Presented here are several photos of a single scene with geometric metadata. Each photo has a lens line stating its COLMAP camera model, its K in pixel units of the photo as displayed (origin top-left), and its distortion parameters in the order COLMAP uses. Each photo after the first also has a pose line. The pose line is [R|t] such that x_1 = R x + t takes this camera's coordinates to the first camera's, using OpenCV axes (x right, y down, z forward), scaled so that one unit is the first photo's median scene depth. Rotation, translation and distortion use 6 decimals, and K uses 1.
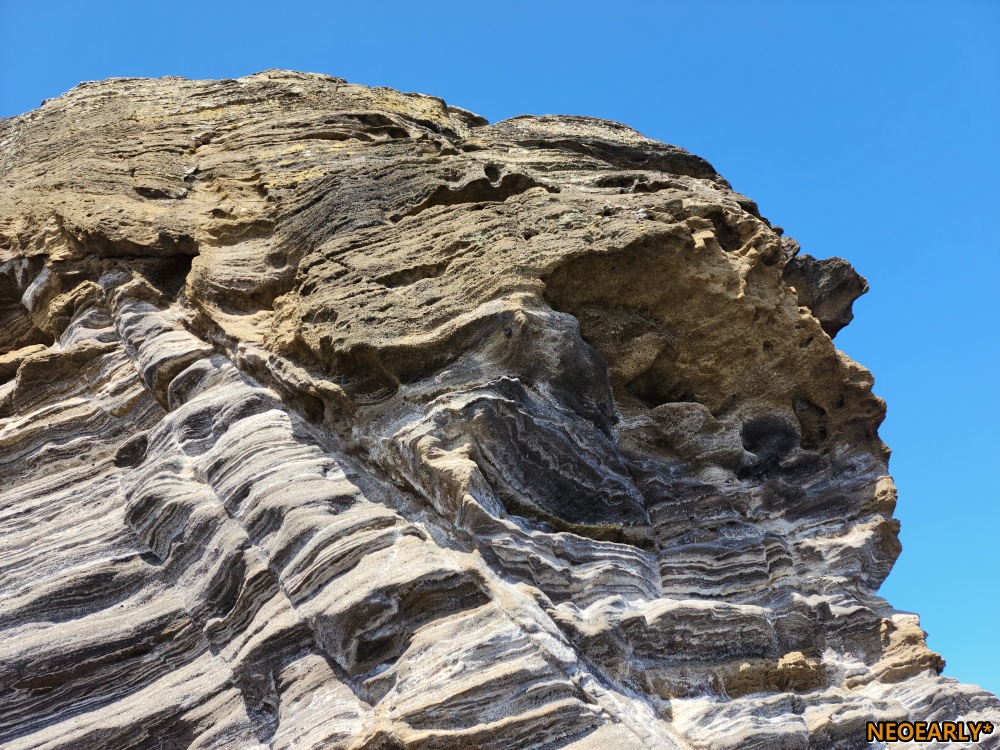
lens RADIAL K [[677.2, 0, 501.3], [0, 677.2, 372.8], [0, 0, 1]] dist [0.011157, -0.006686]
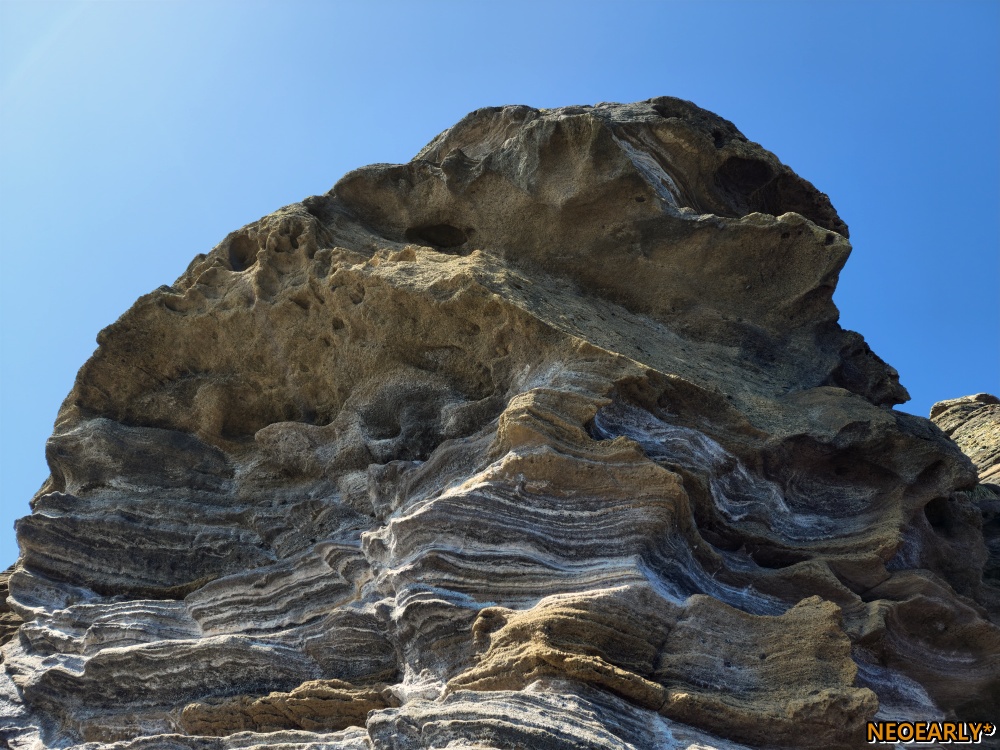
lens RADIAL K [[677.2, 0, 501.0], [0, 677.2, 377.8], [0, 0, 1]] dist [0.011157, -0.006686]
pose [[0.583549, -0.427335, -0.690547, 1.189519], [0.353291, 0.899251, -0.257939, 0.354048], [0.731202, -0.093444, 0.675731, 0.621026]]
